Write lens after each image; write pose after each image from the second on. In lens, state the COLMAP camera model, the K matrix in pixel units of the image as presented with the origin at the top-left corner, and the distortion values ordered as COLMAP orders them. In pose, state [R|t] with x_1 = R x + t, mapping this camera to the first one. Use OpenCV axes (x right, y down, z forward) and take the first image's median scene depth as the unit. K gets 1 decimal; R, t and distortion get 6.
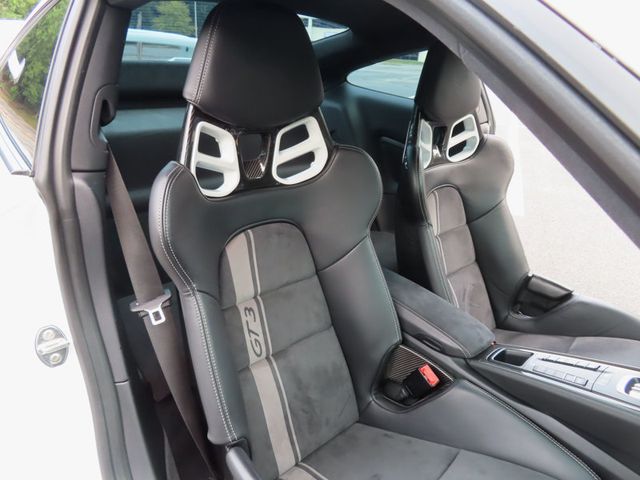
lens RADIAL K [[458.5, 0, 318.5], [0, 458.5, 240.5], [0, 0, 1]] dist [-0.002879, 0.000281]
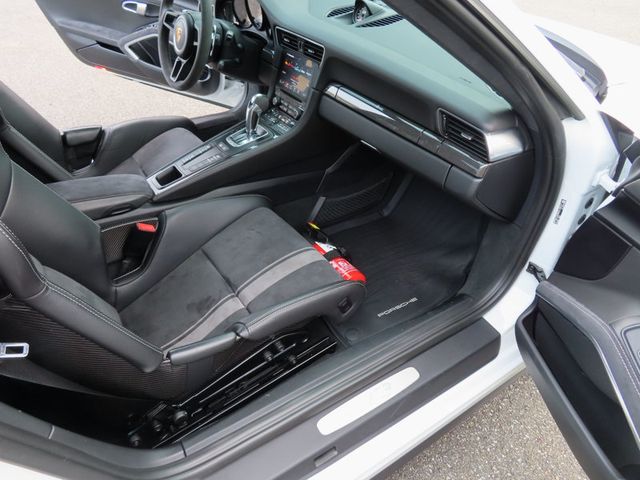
lens RADIAL K [[458.5, 0, 318.5], [0, 458.5, 240.5], [0, 0, 1]] dist [-0.002879, 0.000281]
pose [[0.172540, -0.642591, 0.746530, -0.535924], [0.362286, 0.746171, 0.558550, -0.163845], [-0.915958, 0.174085, 0.361546, 0.159252]]
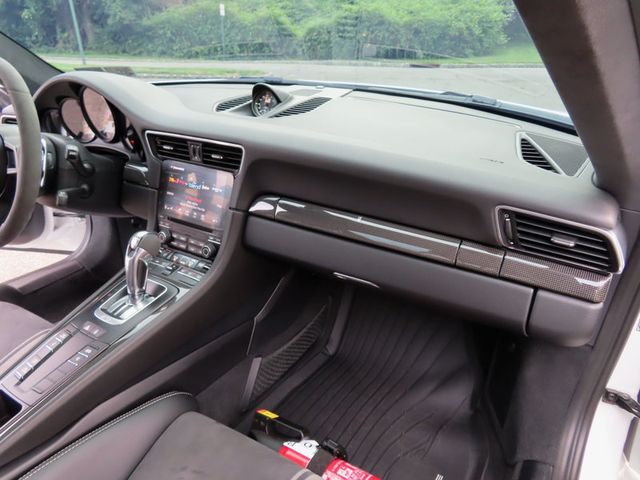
lens RADIAL K [[458.5, 0, 318.5], [0, 458.5, 240.5], [0, 0, 1]] dist [-0.002879, 0.000281]
pose [[-0.231823, -0.459325, 0.857484, -0.128635], [0.358091, 0.779302, 0.514256, -0.104551], [-0.904450, 0.426273, -0.016180, 0.429489]]
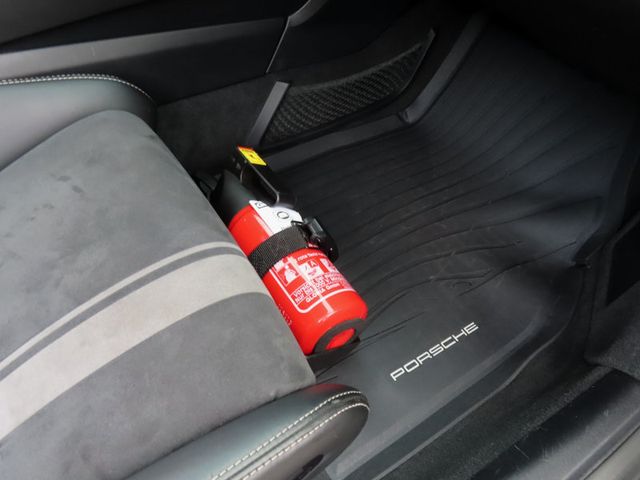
lens RADIAL K [[458.5, 0, 318.5], [0, 458.5, 240.5], [0, 0, 1]] dist [-0.002879, 0.000281]
pose [[0.186392, -0.807293, 0.559942, 0.074189], [0.338259, 0.587817, 0.734883, 0.202806], [-0.922409, 0.052429, 0.382638, 0.351976]]
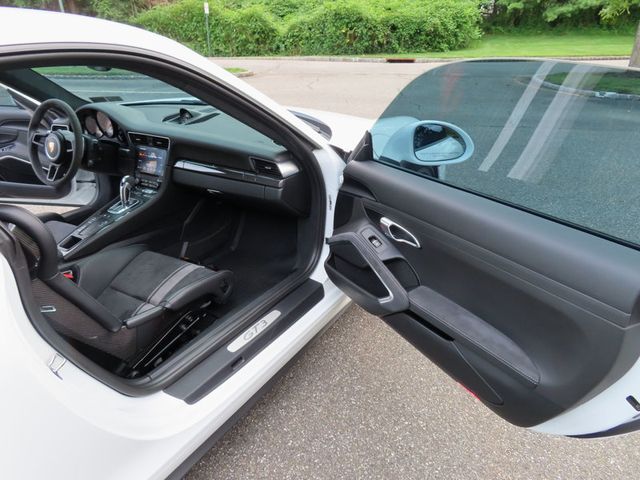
lens RADIAL K [[459.6, 0, 321.2], [0, 459.6, 242.0], [0, 0, 1]] dist [-0.018324, 0.005703]
pose [[-0.257167, -0.470025, 0.844359, -1.175011], [0.363075, 0.762737, 0.535171, -0.301839], [-0.895568, 0.444194, -0.025497, 0.171203]]
